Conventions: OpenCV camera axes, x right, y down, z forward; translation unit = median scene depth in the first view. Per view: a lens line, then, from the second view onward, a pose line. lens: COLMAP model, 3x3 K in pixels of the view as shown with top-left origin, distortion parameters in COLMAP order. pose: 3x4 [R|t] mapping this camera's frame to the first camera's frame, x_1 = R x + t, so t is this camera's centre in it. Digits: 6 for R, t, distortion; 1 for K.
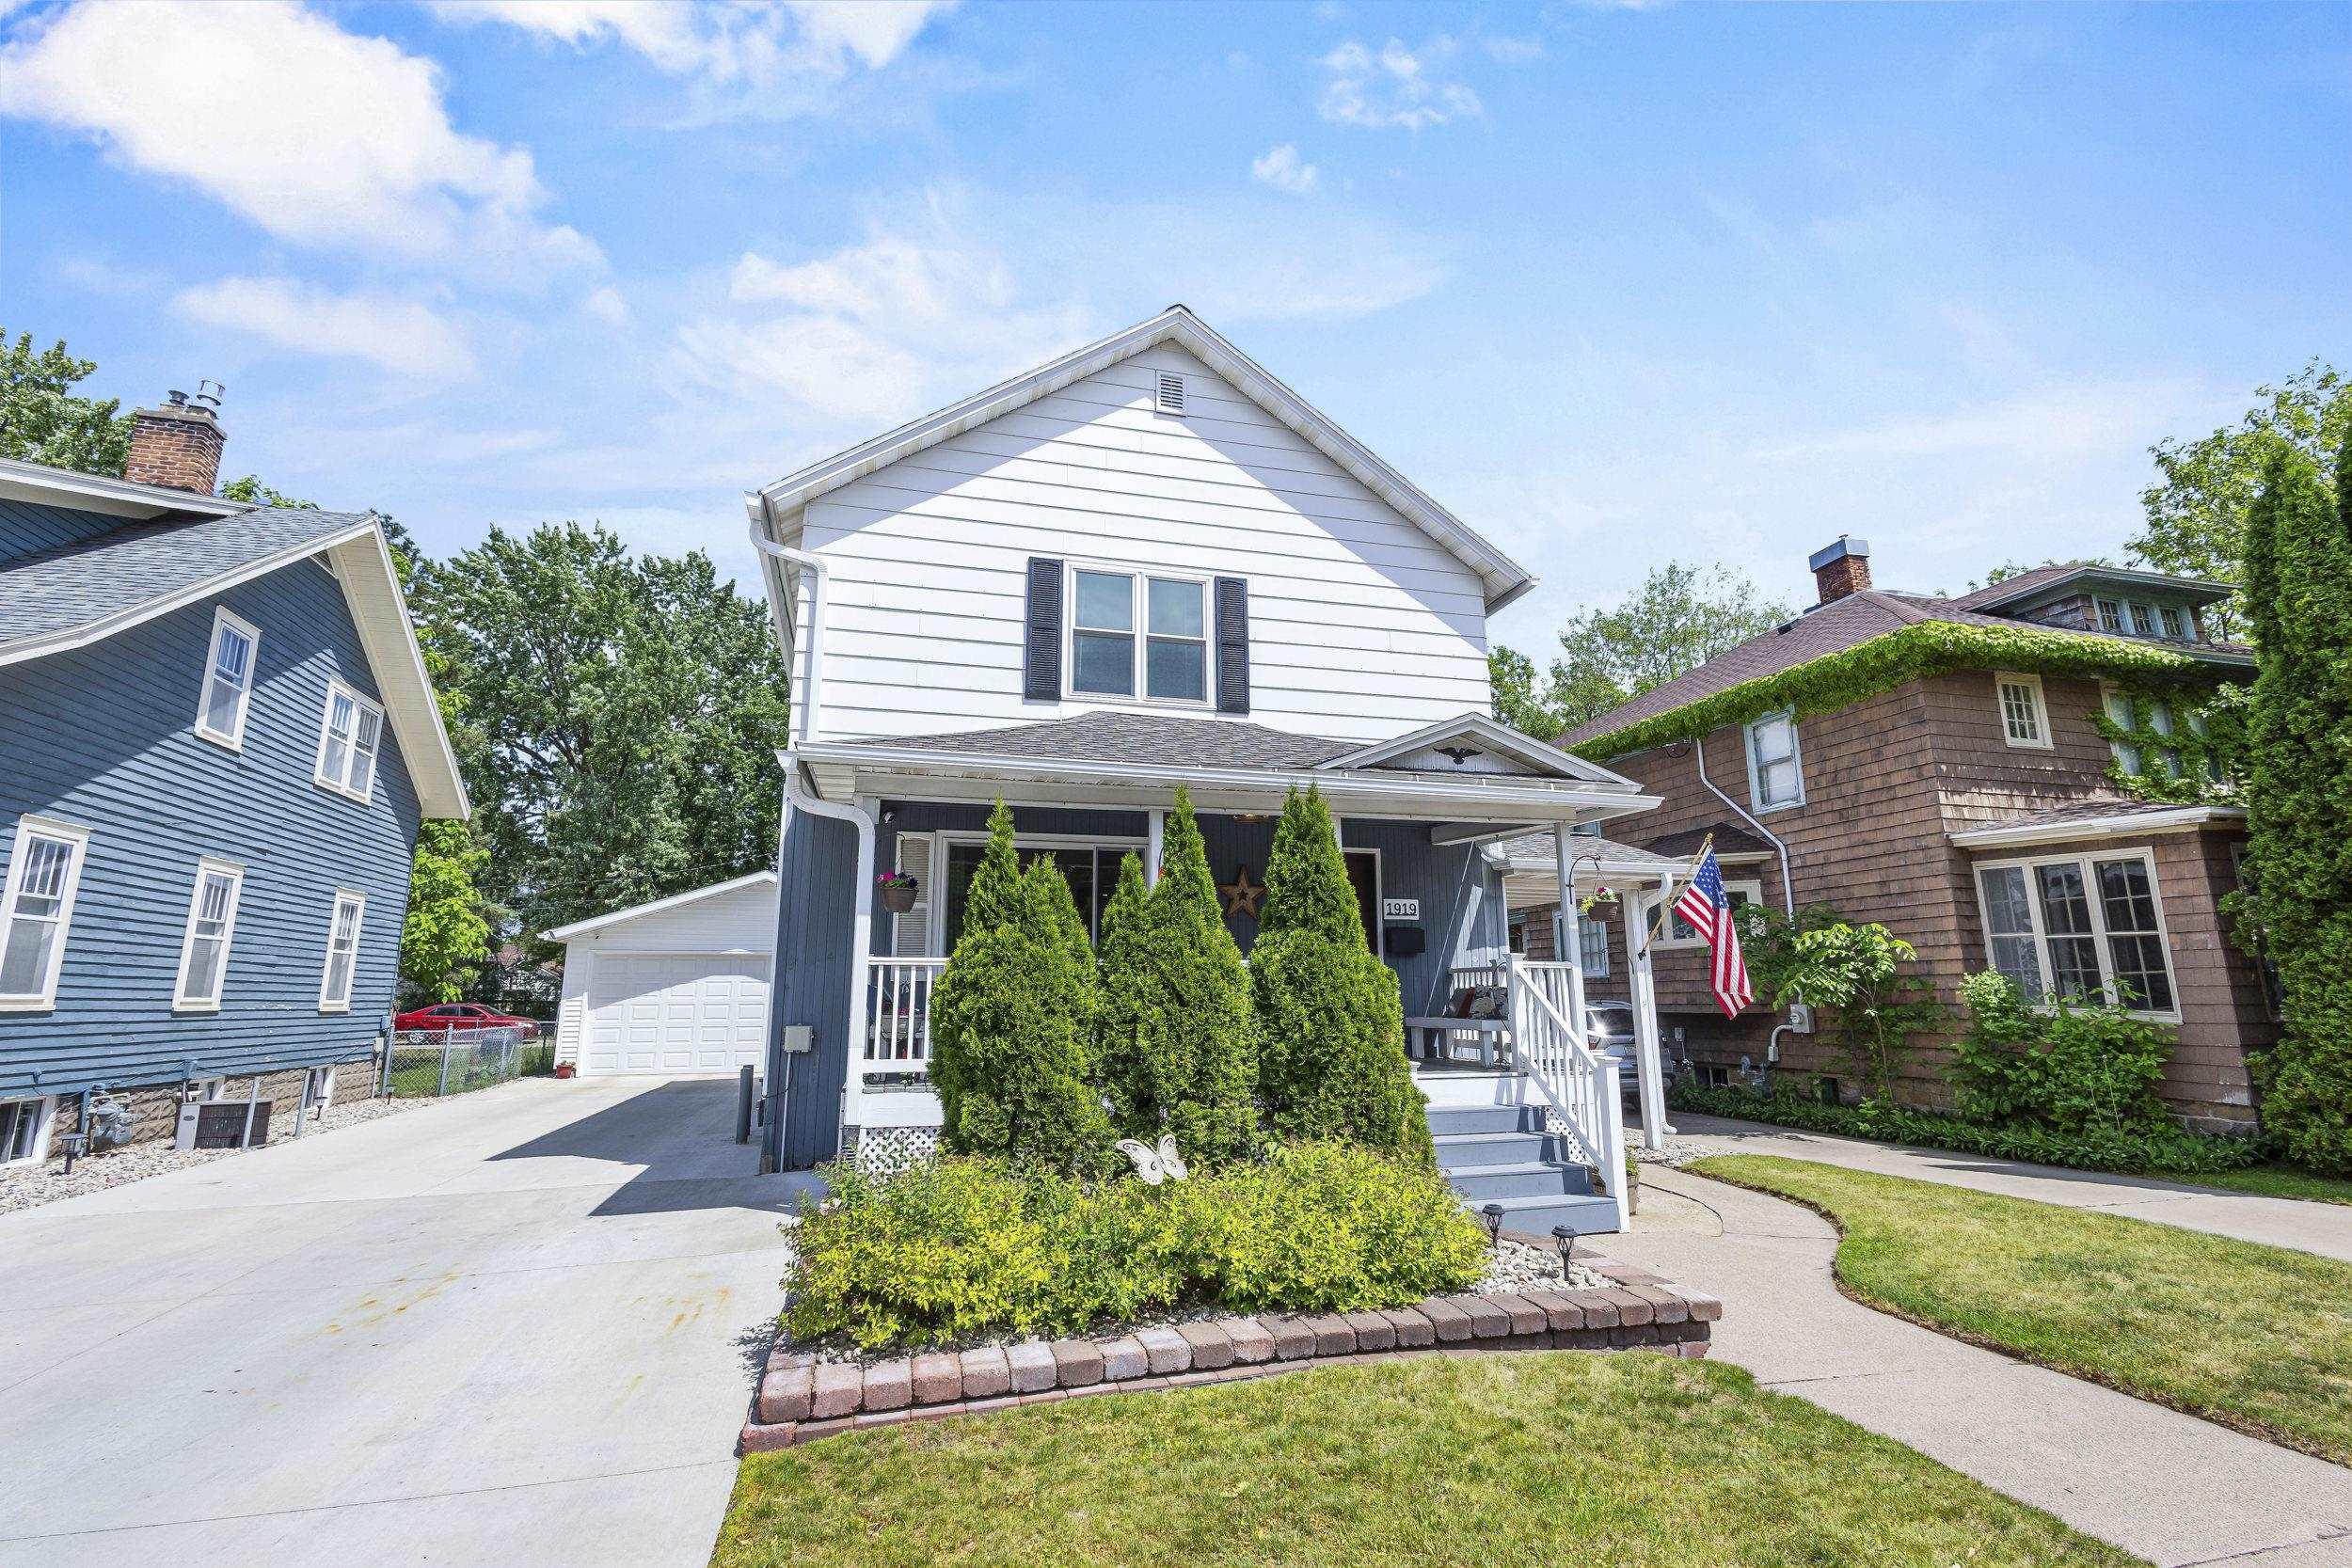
lens RADIAL K [[1062.9, 0, 1176.0], [0, 1062.9, 784.0], [0, 0, 1]] dist [0.005347, -0.000015]
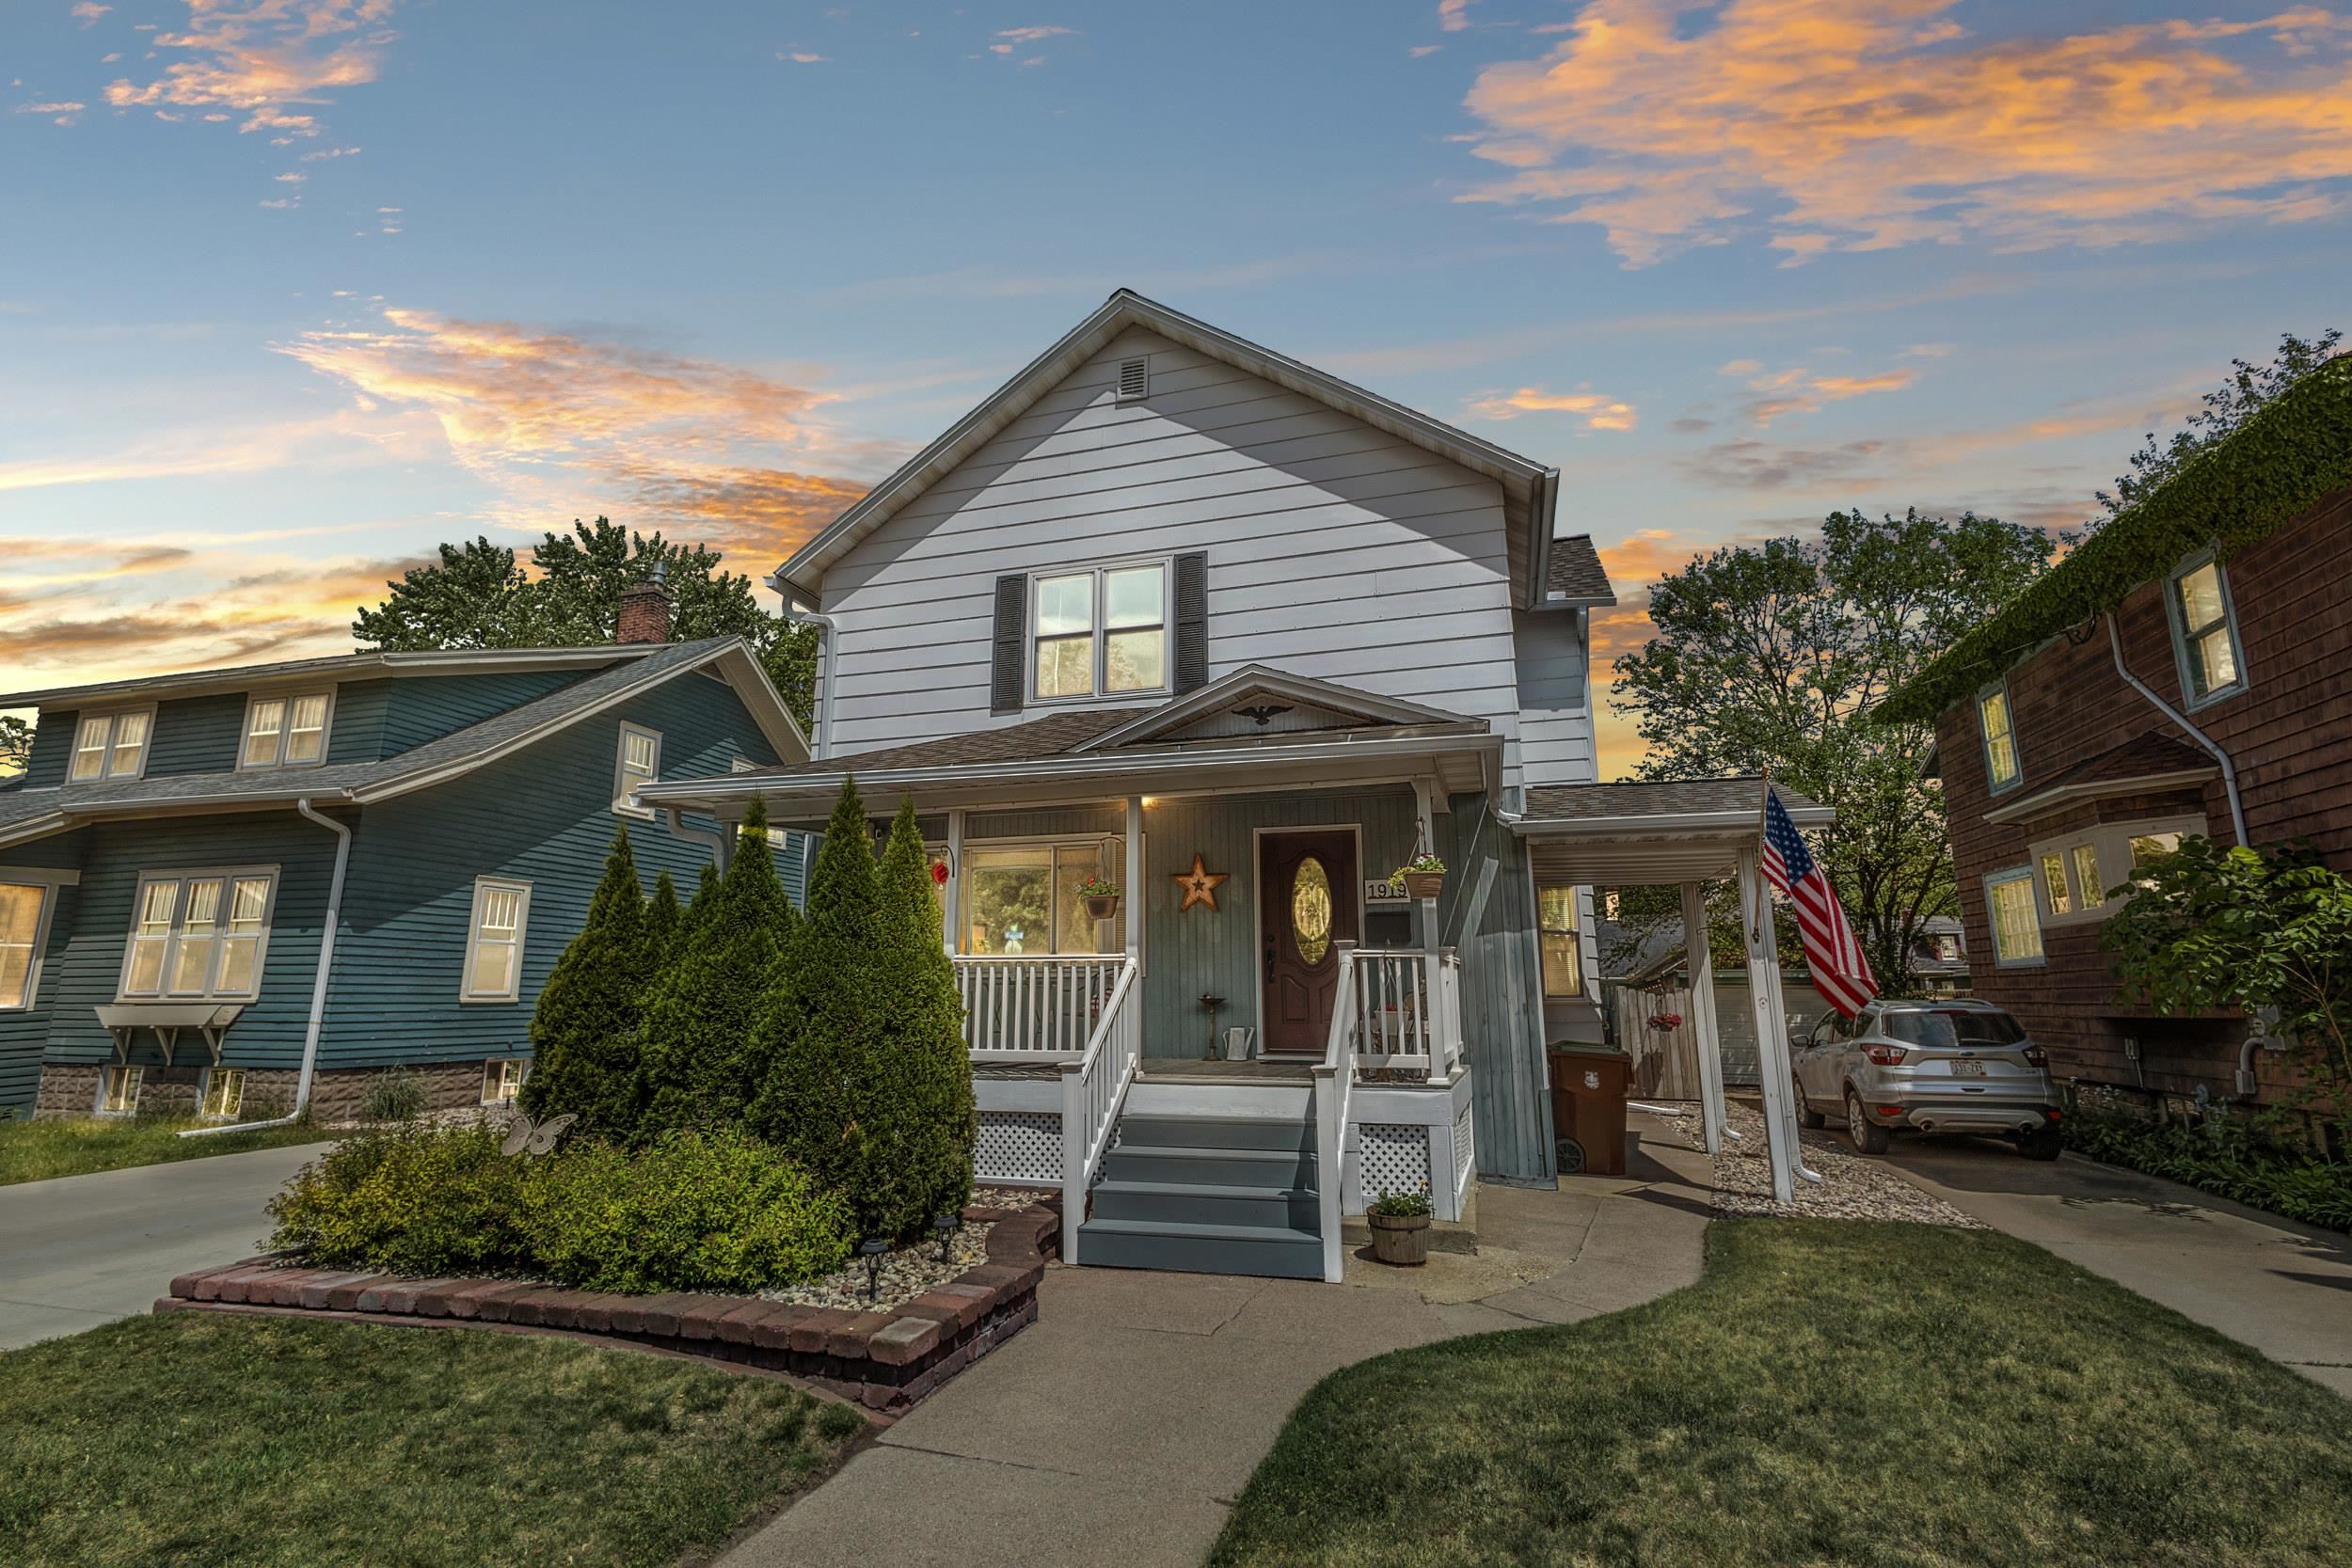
lens RADIAL K [[1069.5, 0, 1172.4], [0, 1069.5, 779.8], [0, 0, 1]] dist [0.007913, -0.003150]
pose [[0.848409, -0.104340, -0.518957, 0.410609], [0.104134, 0.994122, -0.029633, 0.027859], [0.518998, -0.028900, 0.854287, 0.133023]]
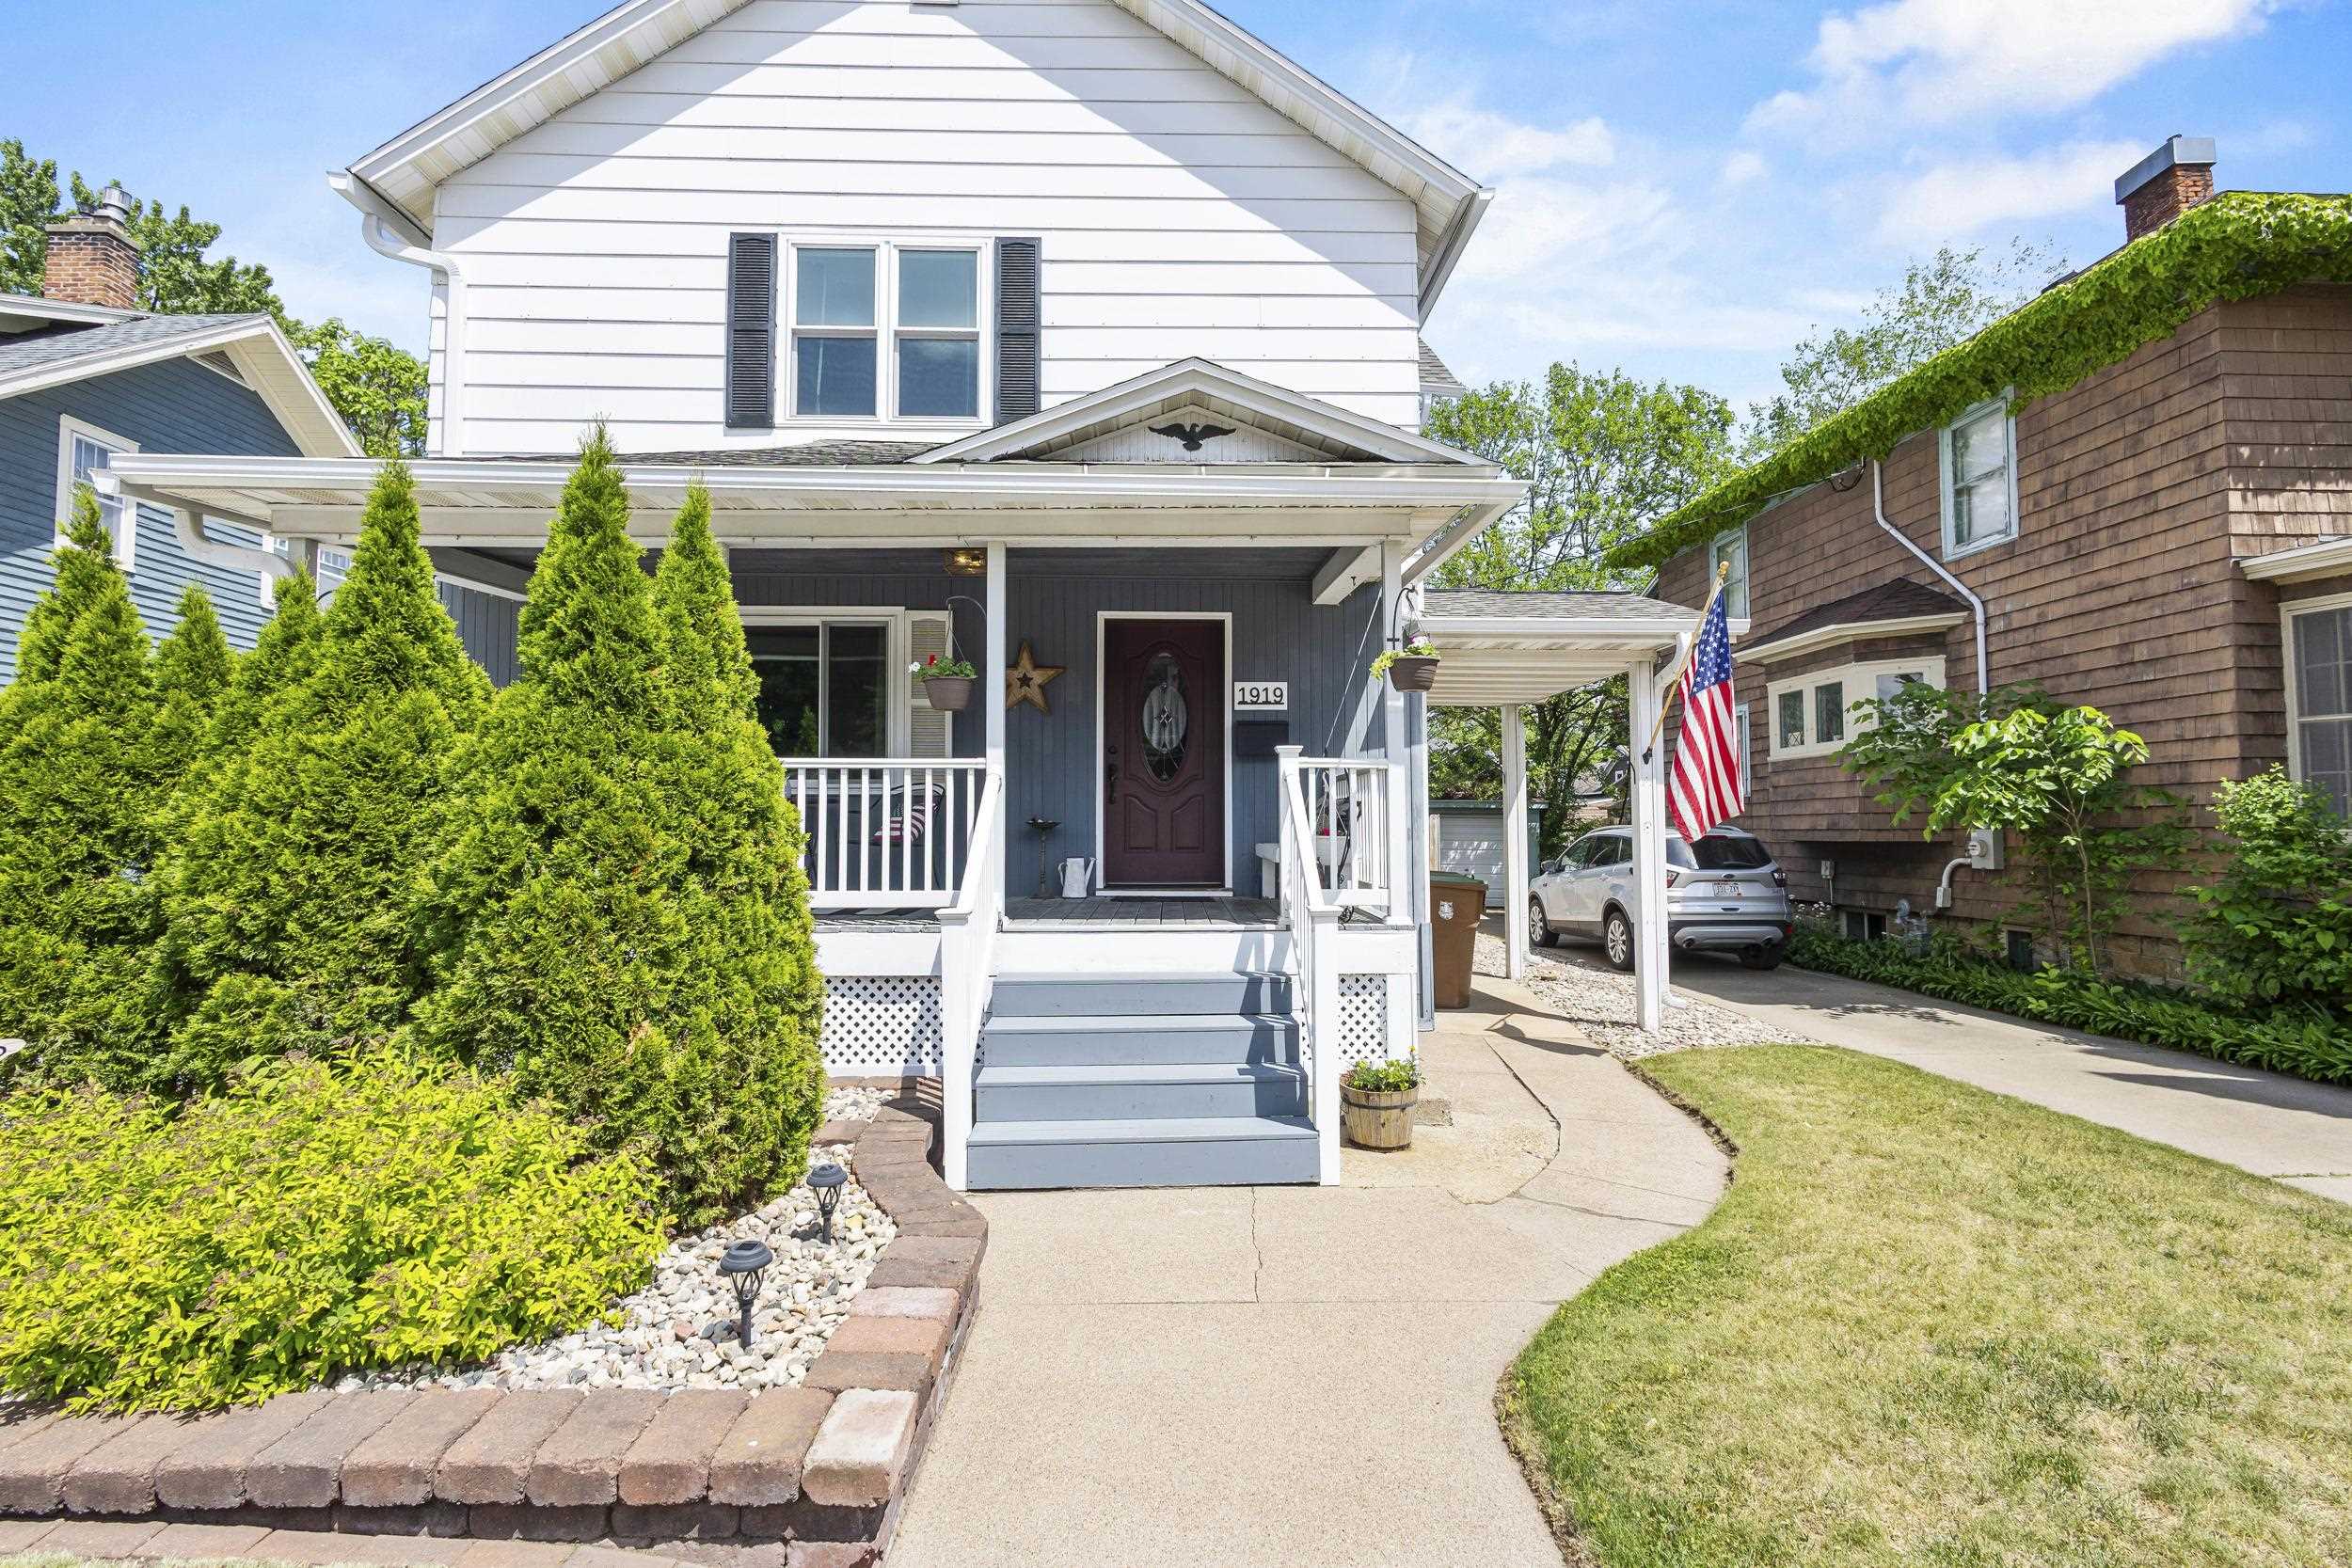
lens RADIAL K [[1069.5, 0, 1172.4], [0, 1069.5, 779.8], [0, 0, 1]] dist [0.007913, -0.003150]
pose [[0.972072, -0.009382, -0.234496, 0.252691], [0.045288, 0.987919, 0.148209, 0.050218], [0.230272, -0.154690, 0.960753, 0.222722]]
